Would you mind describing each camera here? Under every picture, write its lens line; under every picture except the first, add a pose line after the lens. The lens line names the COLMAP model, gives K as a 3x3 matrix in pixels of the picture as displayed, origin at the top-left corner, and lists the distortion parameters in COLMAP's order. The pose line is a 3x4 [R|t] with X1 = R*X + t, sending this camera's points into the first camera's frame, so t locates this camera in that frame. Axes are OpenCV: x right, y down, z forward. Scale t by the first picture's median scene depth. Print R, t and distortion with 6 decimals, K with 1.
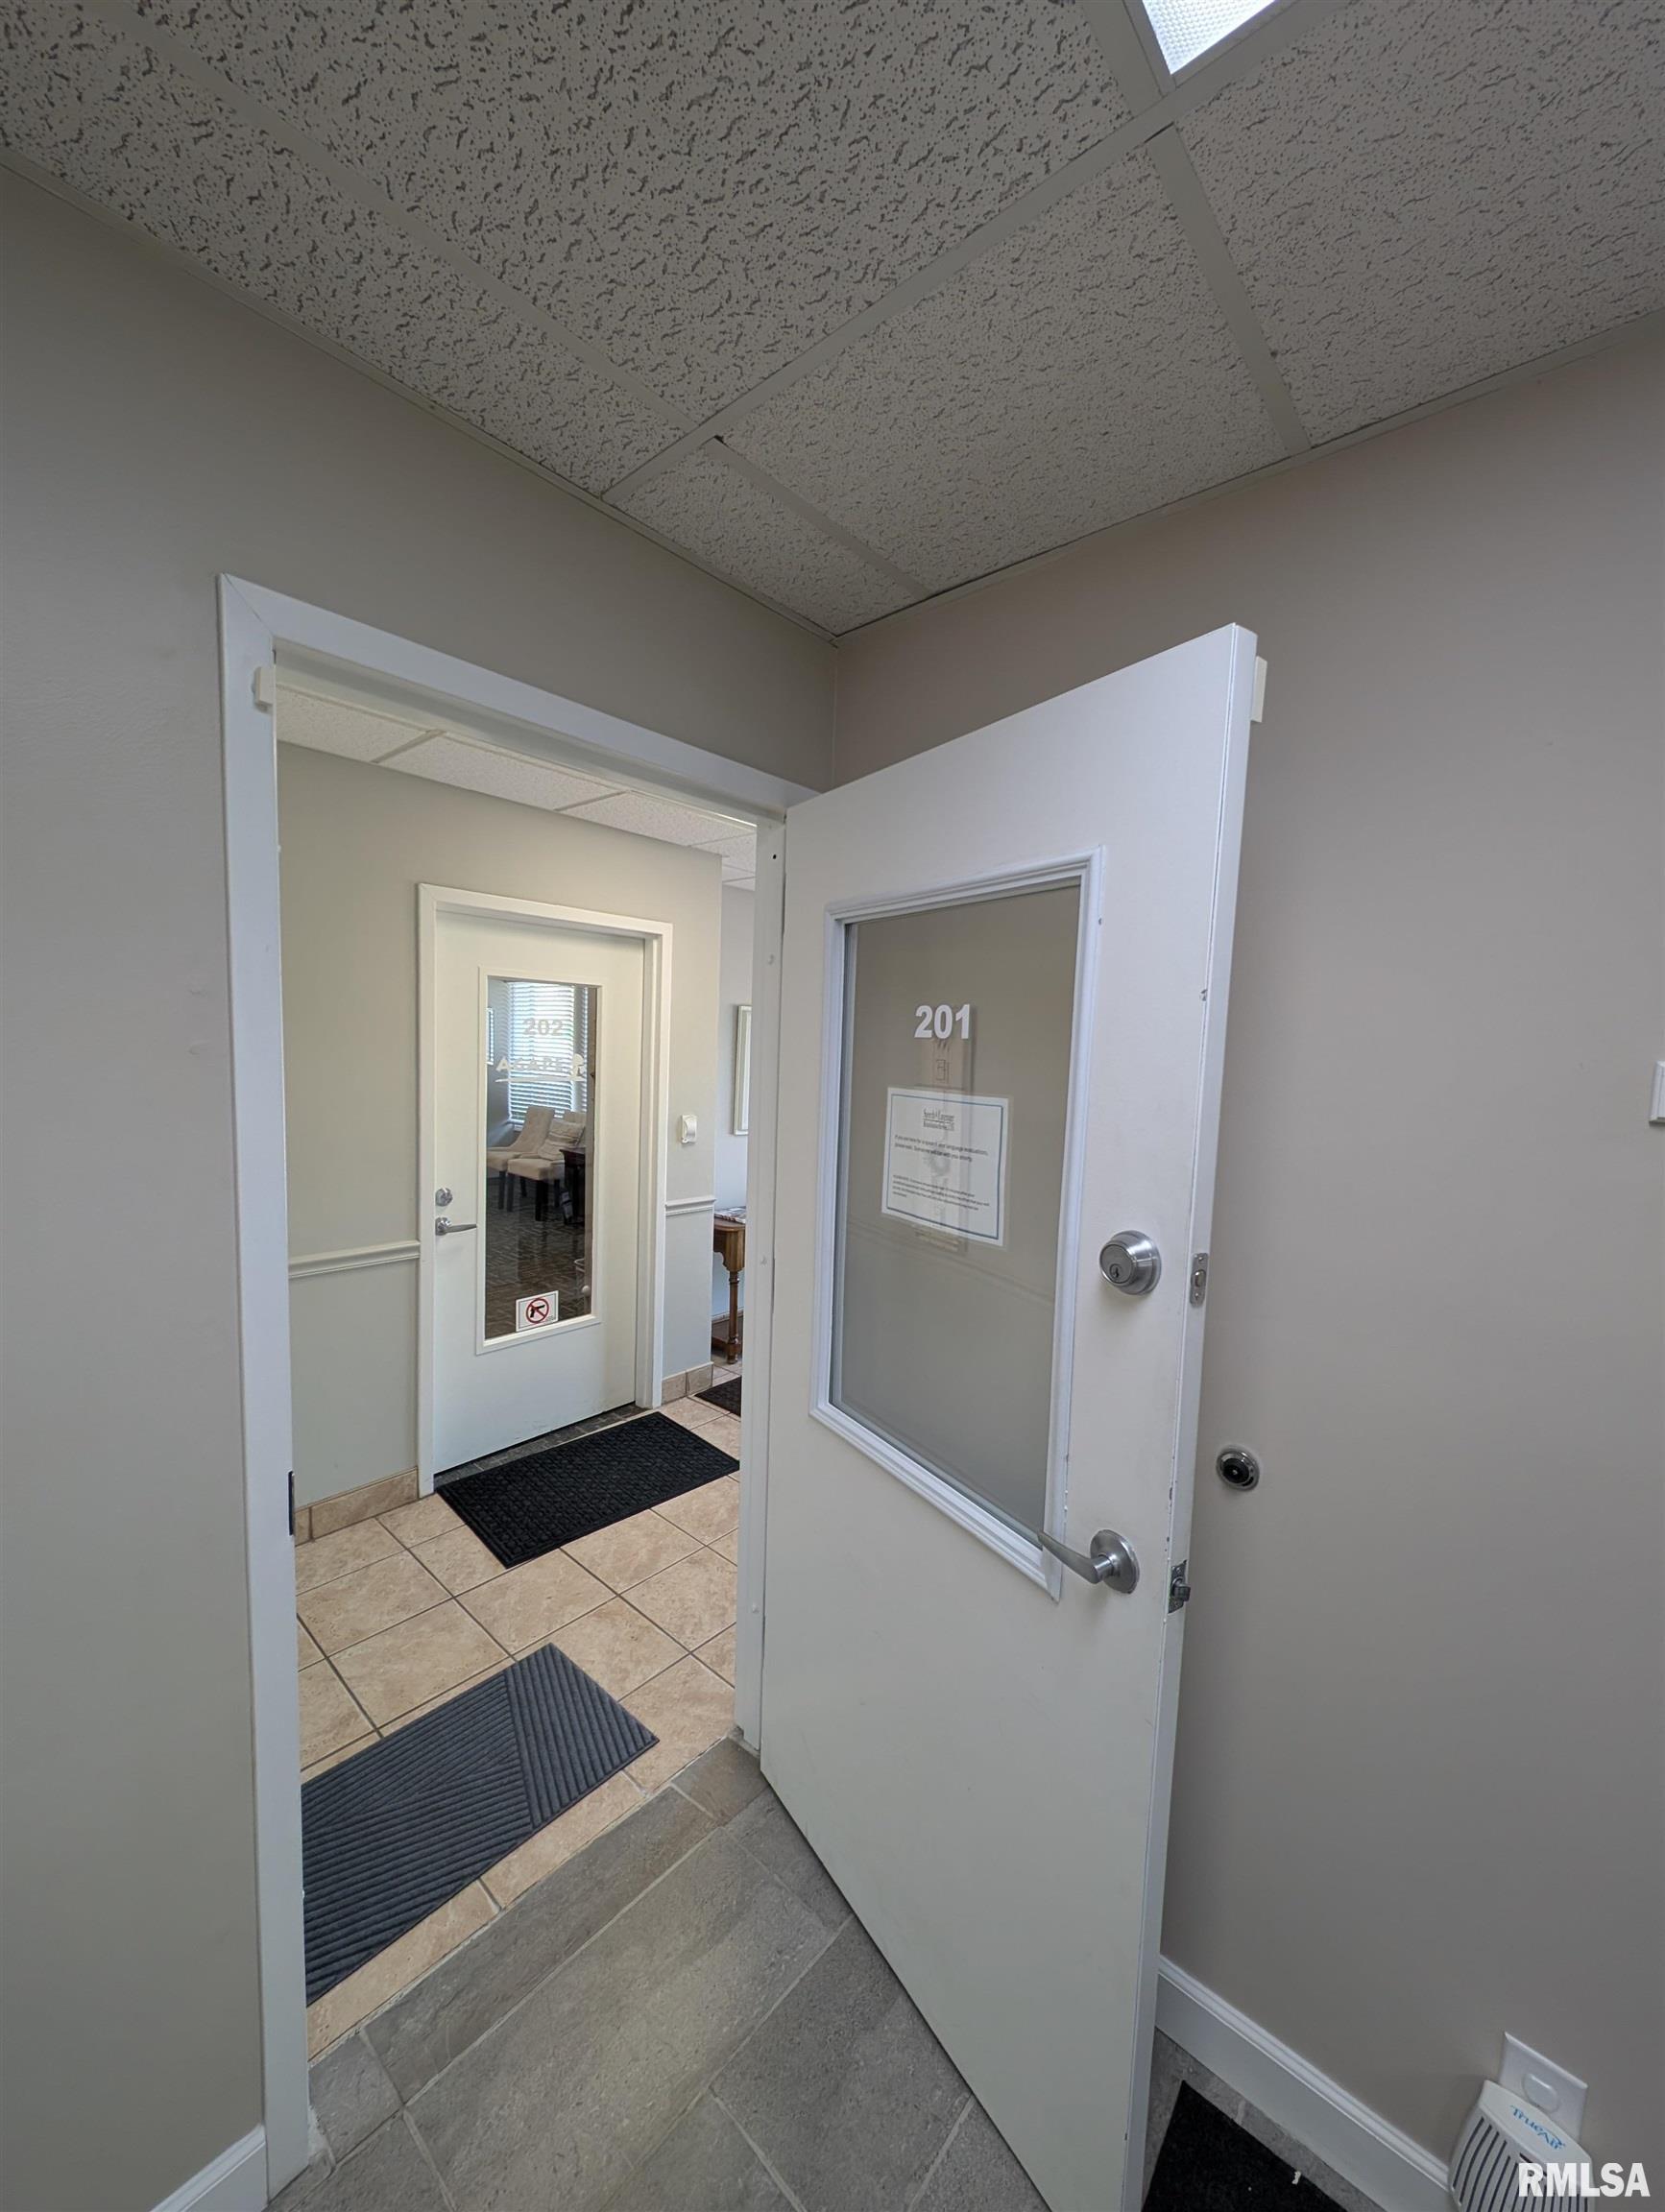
lens RADIAL K [[833.2, 0, 836.0], [0, 833.2, 1105.6], [0, 0, 1]] dist [-0.001056, 0.000506]
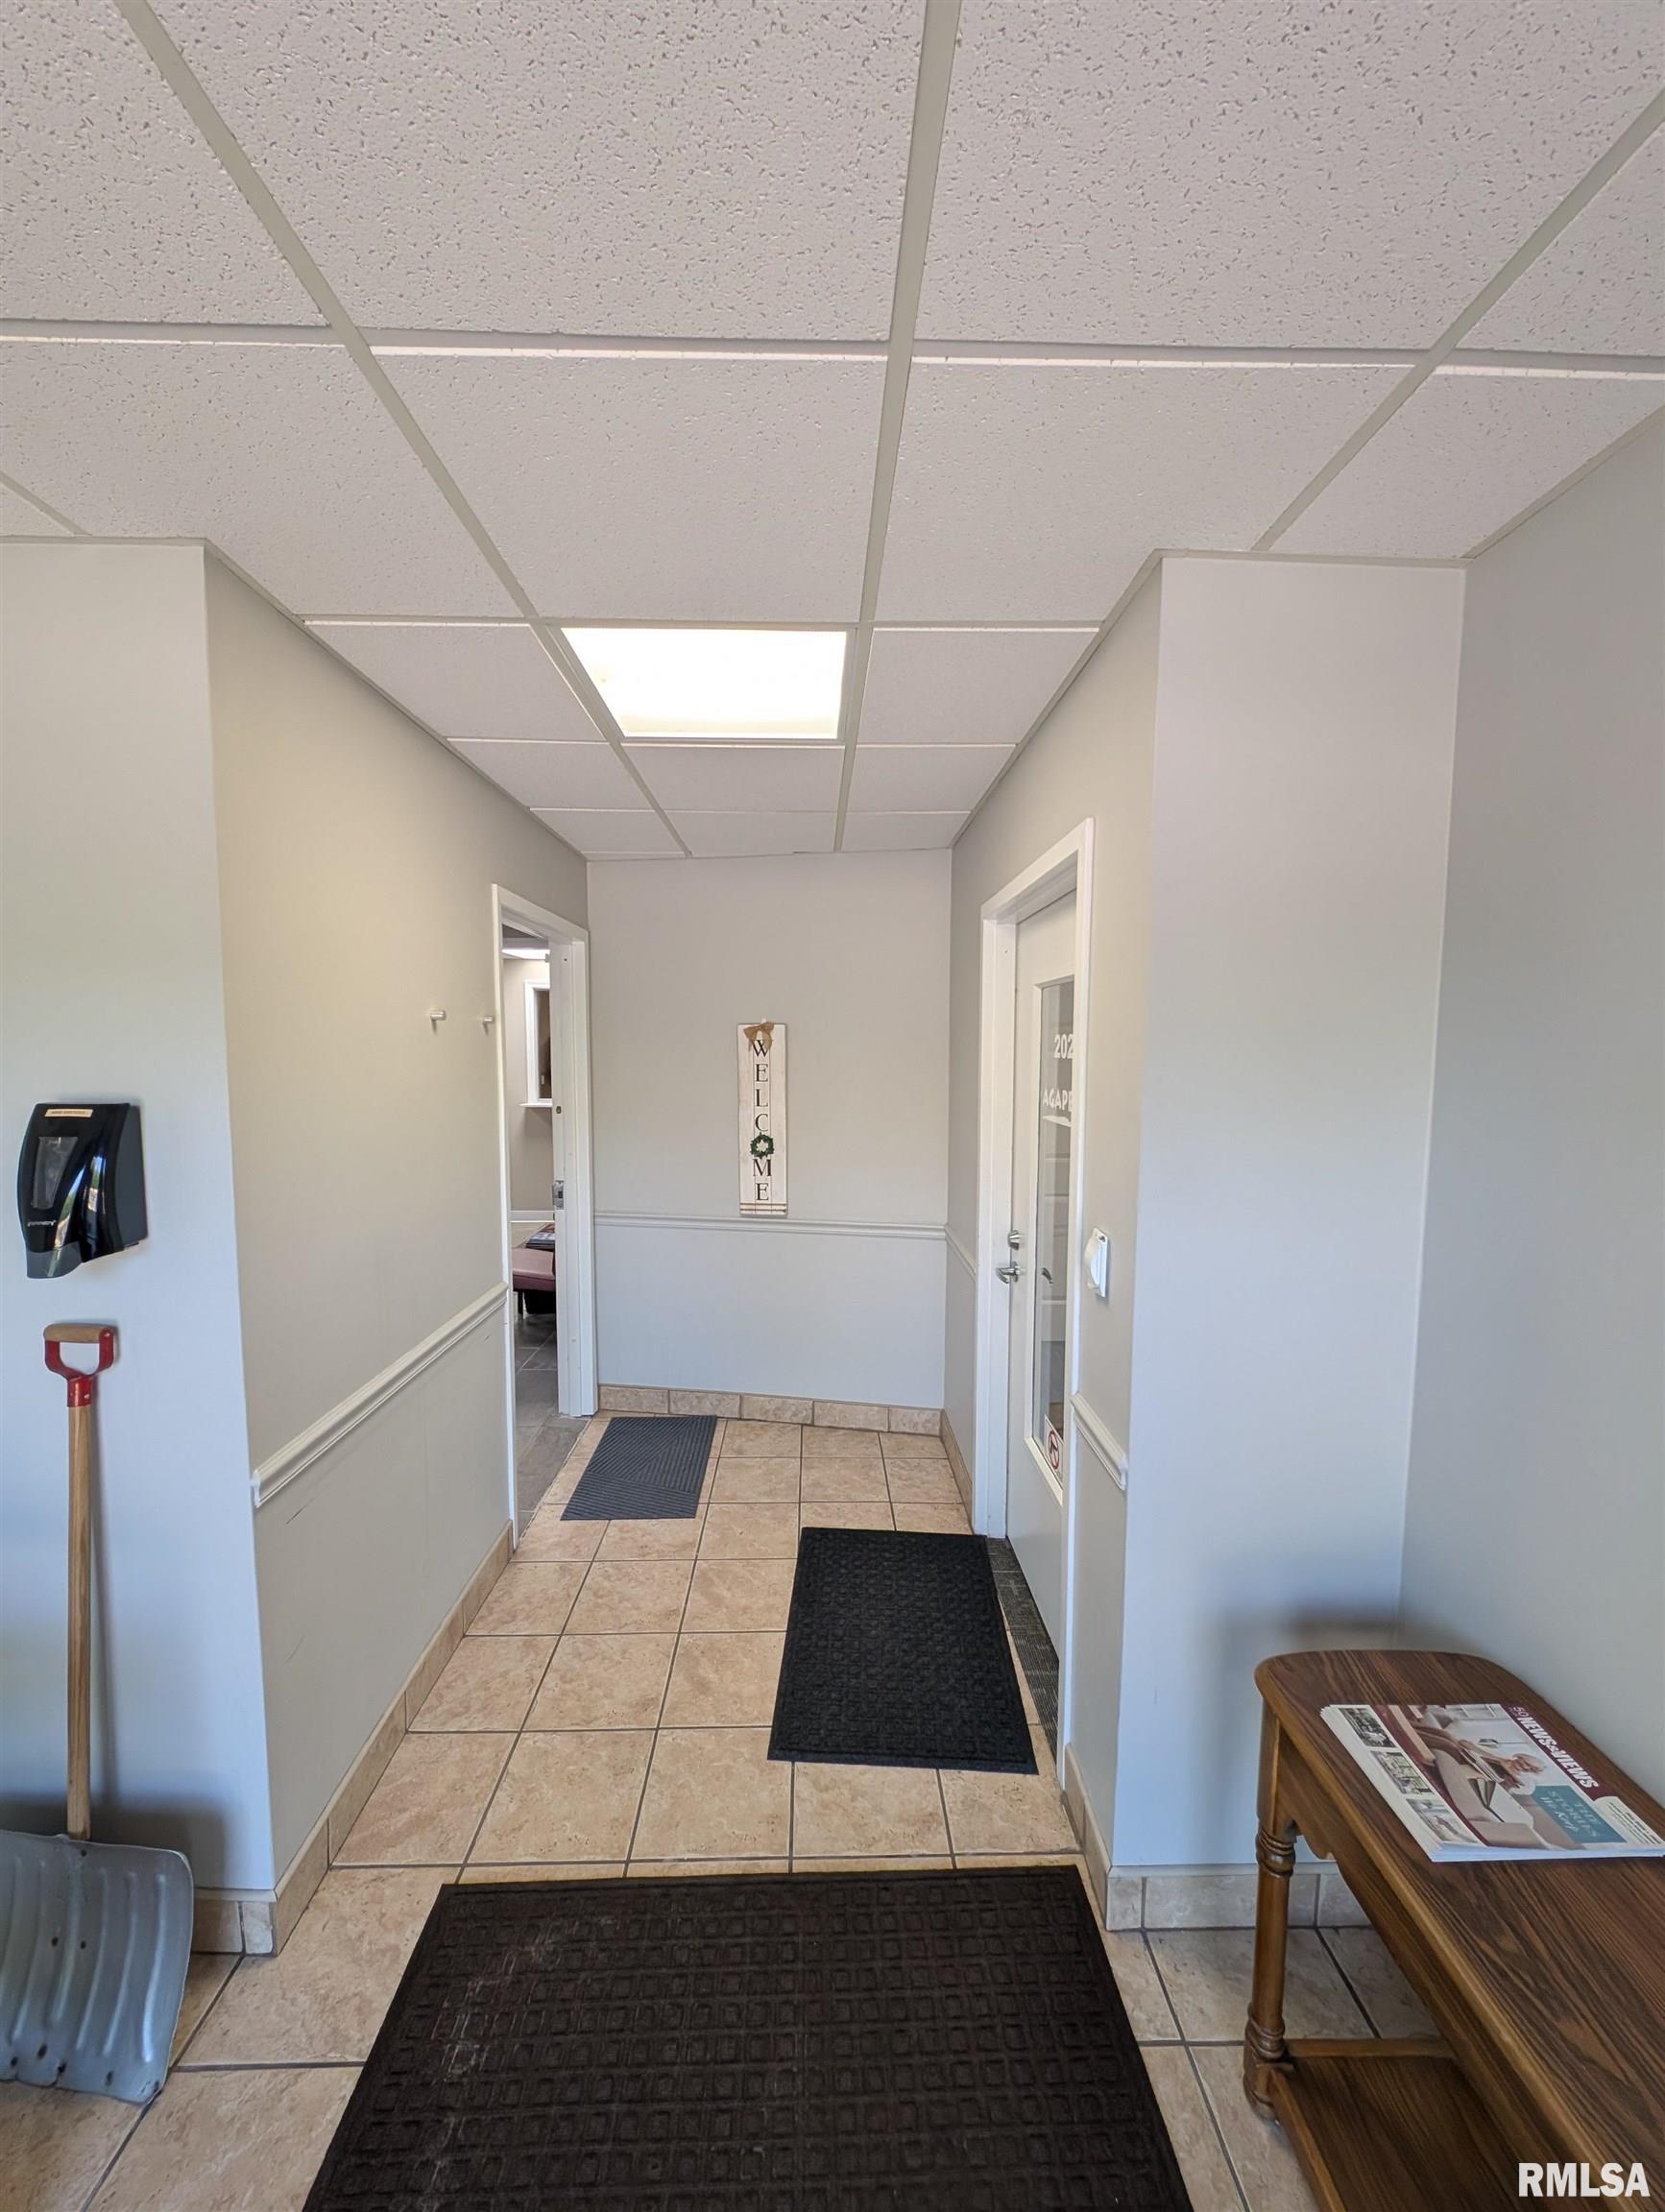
lens RADIAL K [[833.2, 0, 830.9], [0, 833.2, 1102.7], [0, 0, 1]] dist [-0.001056, 0.000506]
pose [[-0.733455, 0.007923, -0.679692, 0.333564], [-0.088993, 0.990206, 0.107576, -0.135857], [0.673887, 0.139390, -0.725567, 1.747207]]
